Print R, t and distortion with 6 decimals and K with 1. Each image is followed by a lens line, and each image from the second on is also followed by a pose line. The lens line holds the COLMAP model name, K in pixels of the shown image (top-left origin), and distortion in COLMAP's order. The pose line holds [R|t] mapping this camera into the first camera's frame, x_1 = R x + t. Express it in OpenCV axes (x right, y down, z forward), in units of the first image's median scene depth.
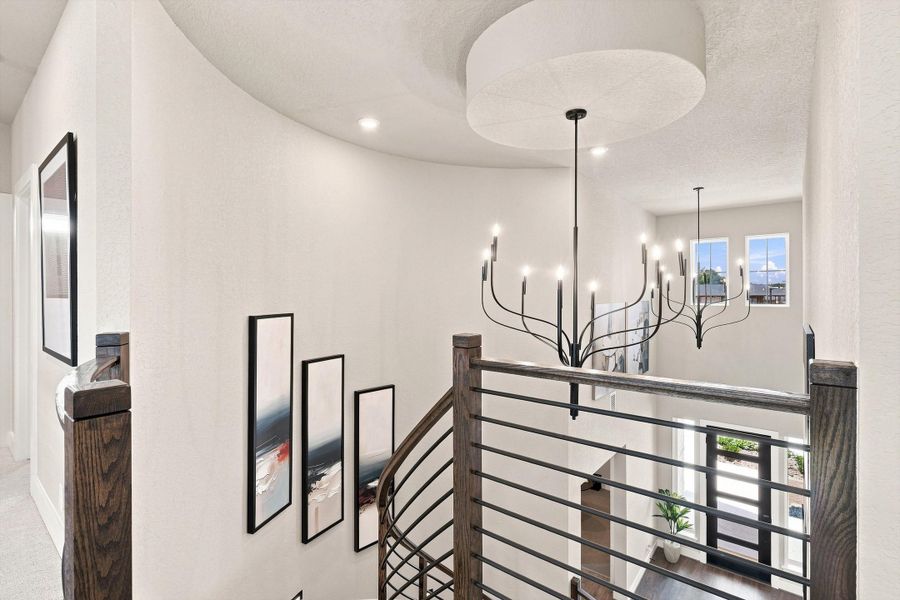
lens RADIAL K [[418.4, 0, 452.0], [0, 418.4, 295.6], [0, 0, 1]] dist [0.001045, -0.000010]
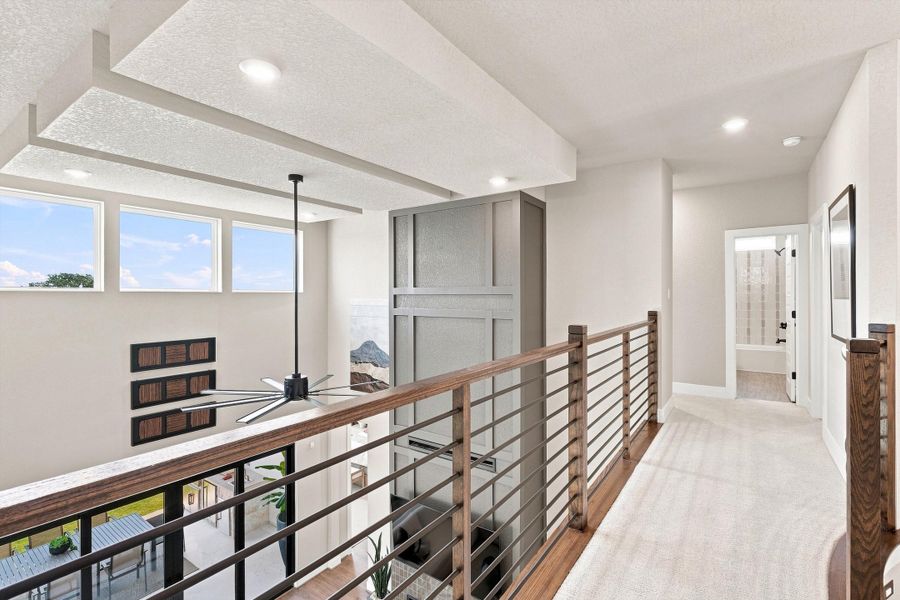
lens RADIAL K [[418.4, 0, 455.5], [0, 418.4, 295.6], [0, 0, 1]] dist [0.001045, -0.000010]
pose [[0.071757, -0.002846, -0.997418, 0.701908], [-0.002357, 0.999993, -0.003023, 0.005000], [0.997419, 0.002567, 0.071750, -0.754352]]
